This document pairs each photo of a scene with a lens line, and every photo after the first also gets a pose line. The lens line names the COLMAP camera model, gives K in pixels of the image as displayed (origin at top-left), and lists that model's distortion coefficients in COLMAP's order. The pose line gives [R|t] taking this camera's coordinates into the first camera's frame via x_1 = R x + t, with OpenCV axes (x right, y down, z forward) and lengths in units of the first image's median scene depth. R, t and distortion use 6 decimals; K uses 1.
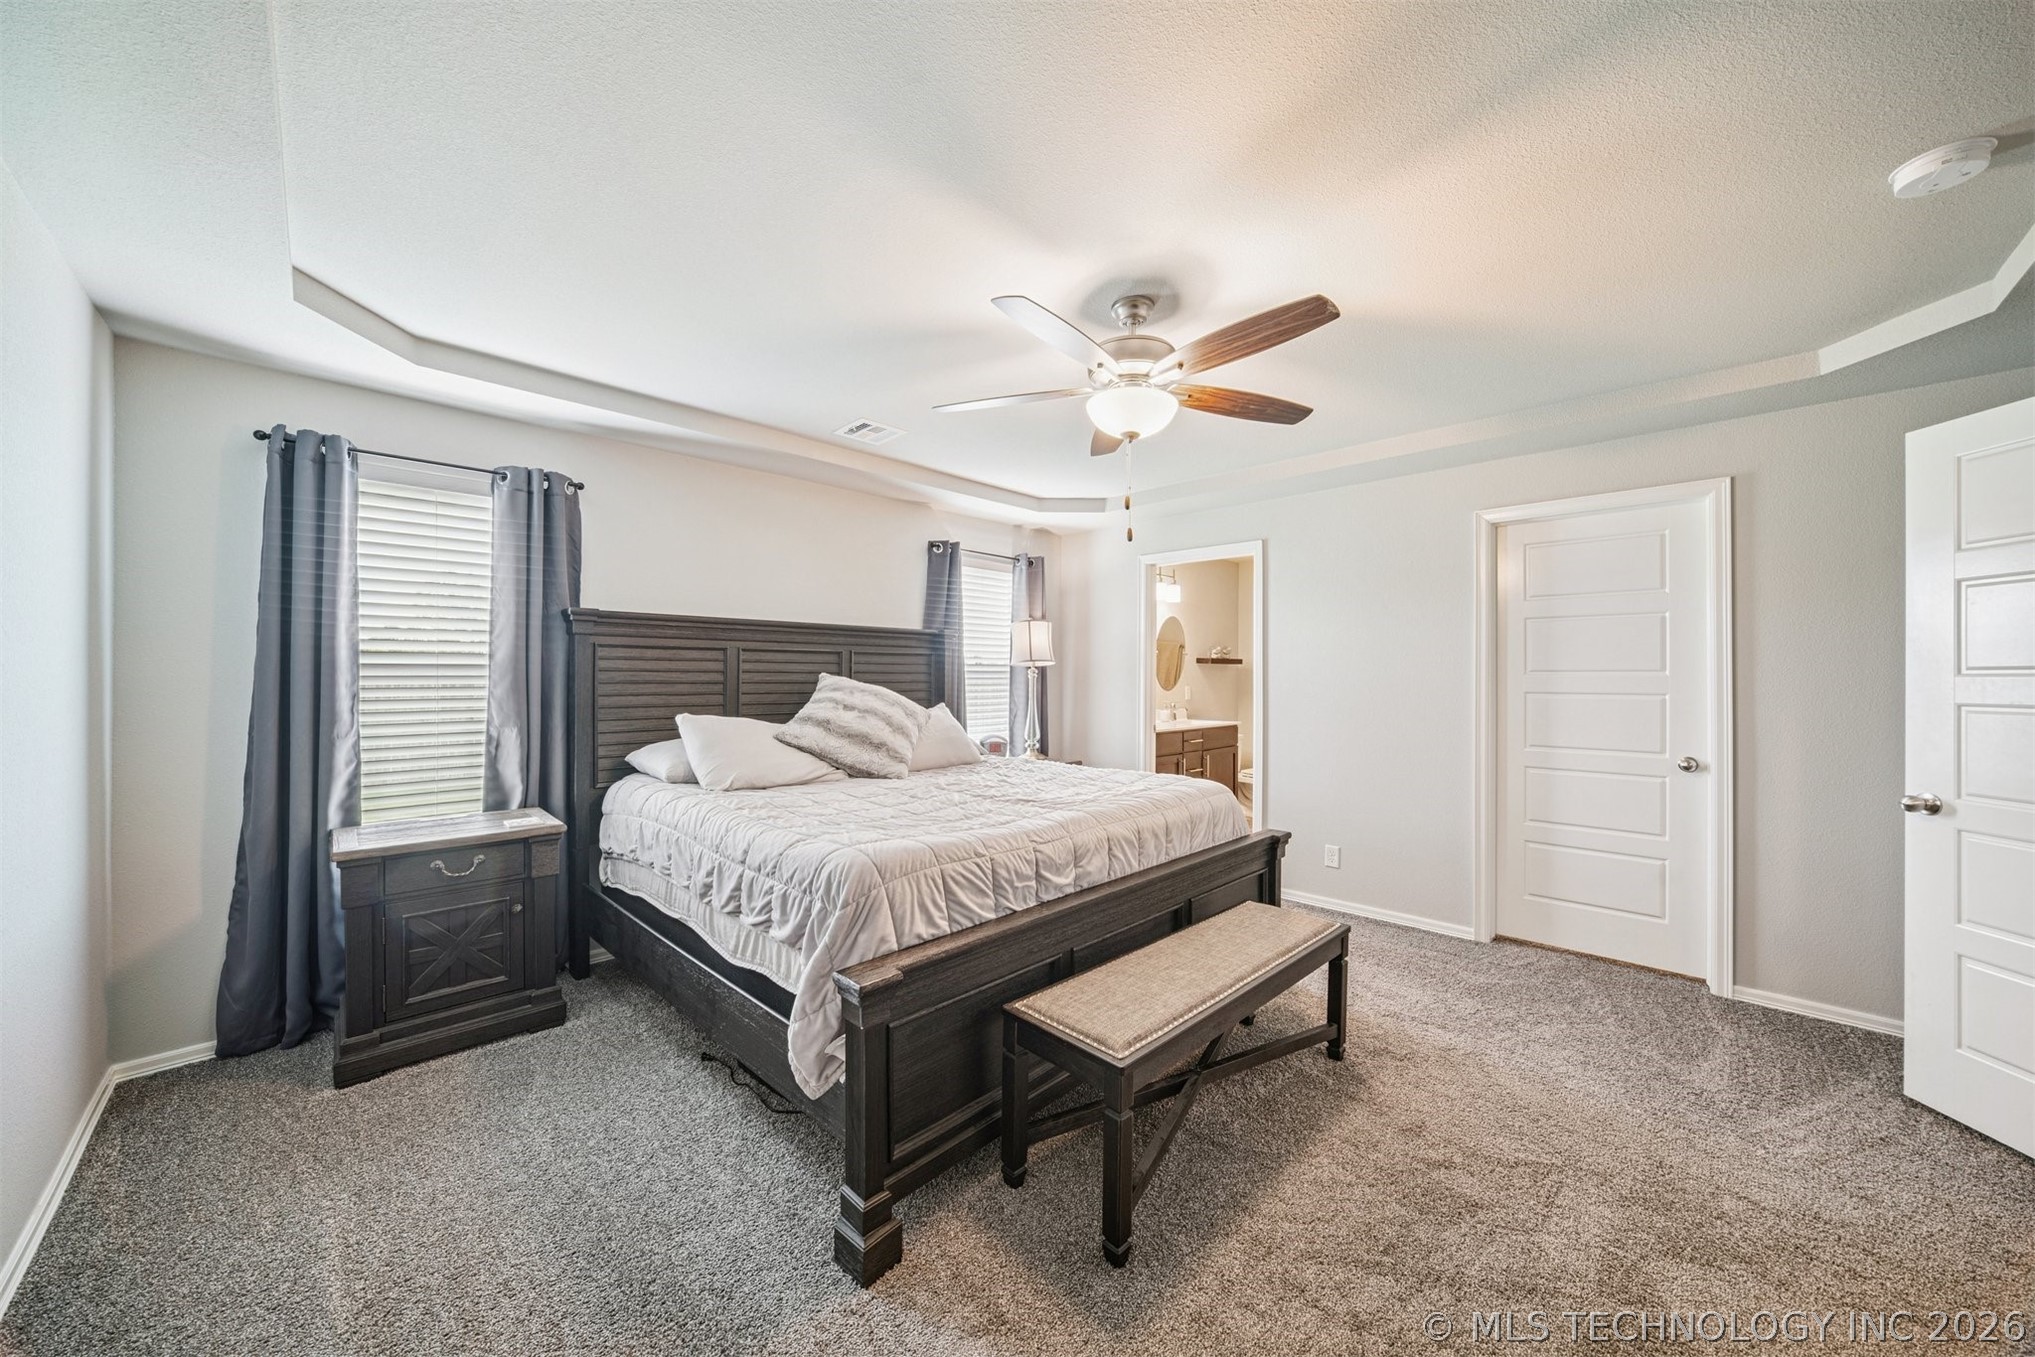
lens RADIAL K [[705.9, 0, 994.1], [0, 705.9, 669.3], [0, 0, 1]] dist [-0.025872, 0.006621]
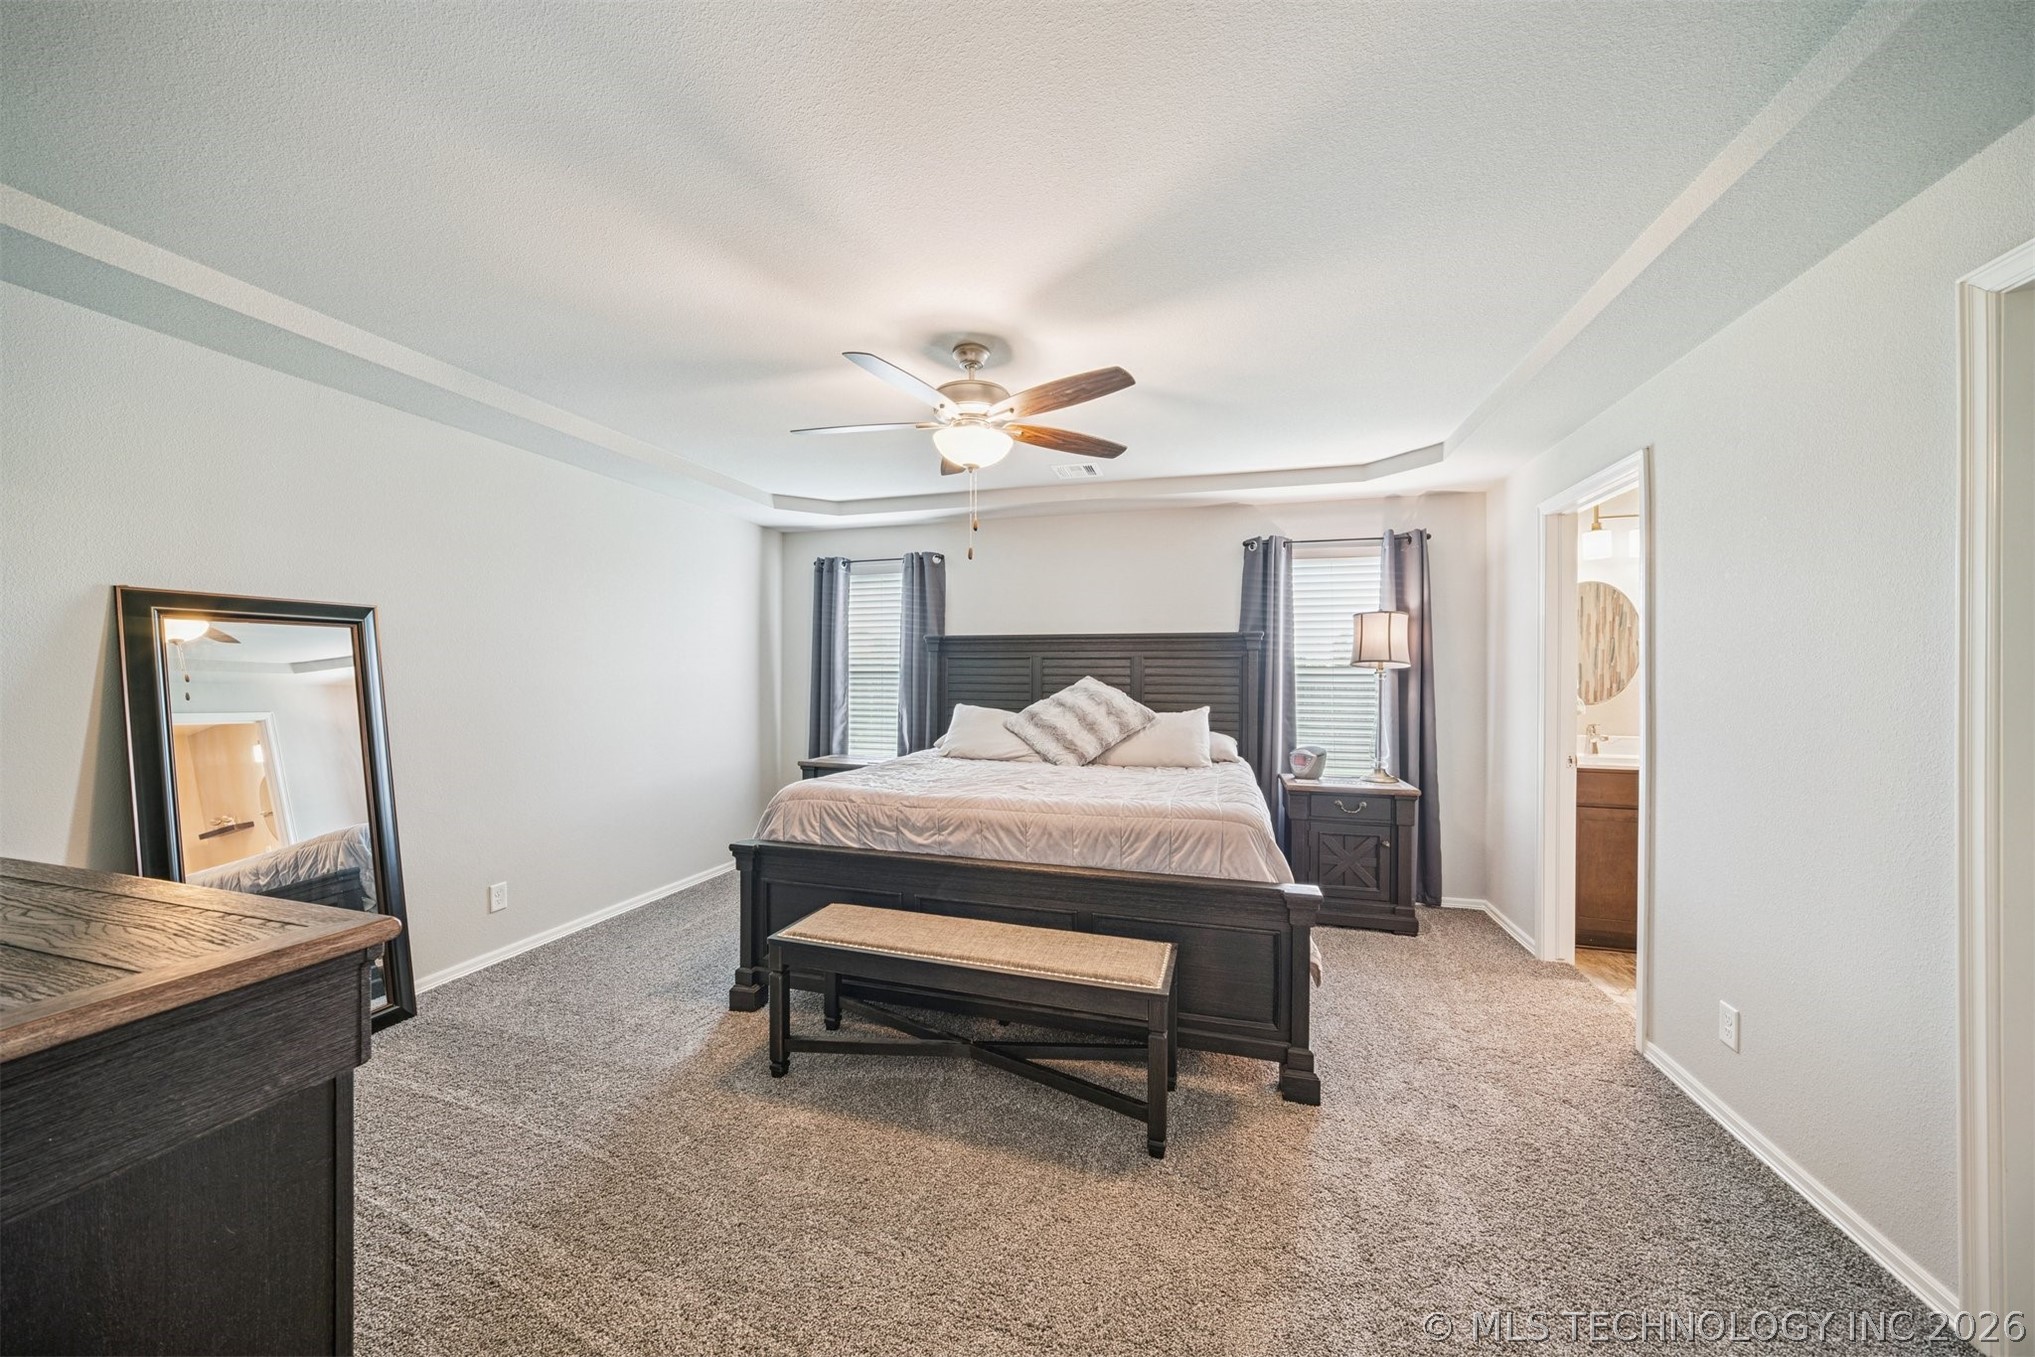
lens RADIAL K [[706.7, 0, 1004.3], [0, 706.7, 668.6], [0, 0, 1]] dist [-0.011426, 0.003578]
pose [[0.493242, -0.010424, -0.869830, 0.852819], [0.002277, 0.999940, -0.010692, 0.005036], [0.869889, 0.003293, 0.493236, 0.340716]]
